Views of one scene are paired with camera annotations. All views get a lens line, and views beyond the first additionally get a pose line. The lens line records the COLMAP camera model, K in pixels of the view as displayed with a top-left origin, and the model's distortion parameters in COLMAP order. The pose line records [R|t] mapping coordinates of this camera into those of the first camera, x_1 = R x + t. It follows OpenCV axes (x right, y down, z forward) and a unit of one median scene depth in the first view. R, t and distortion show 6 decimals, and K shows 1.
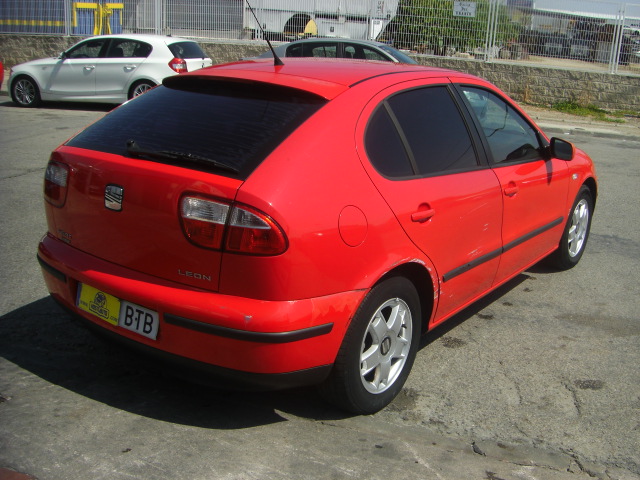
lens RADIAL K [[729.5, 0, 357.2], [0, 729.5, 266.5], [0, 0, 1]] dist [-0.201432, 0.149387]
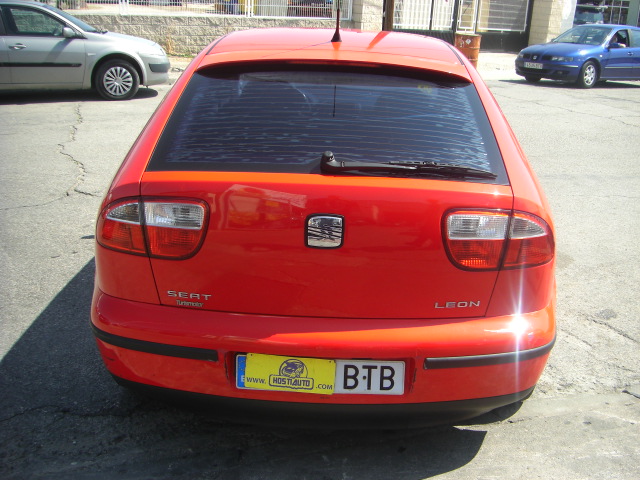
lens RADIAL K [[729.5, 0, 357.2], [0, 729.5, 266.5], [0, 0, 1]] dist [-0.201432, 0.149387]
pose [[0.816644, -0.216385, 0.535043, -0.688425], [0.175397, 0.976257, 0.127112, -0.143411], [-0.549845, -0.009961, 0.835207, 0.322870]]
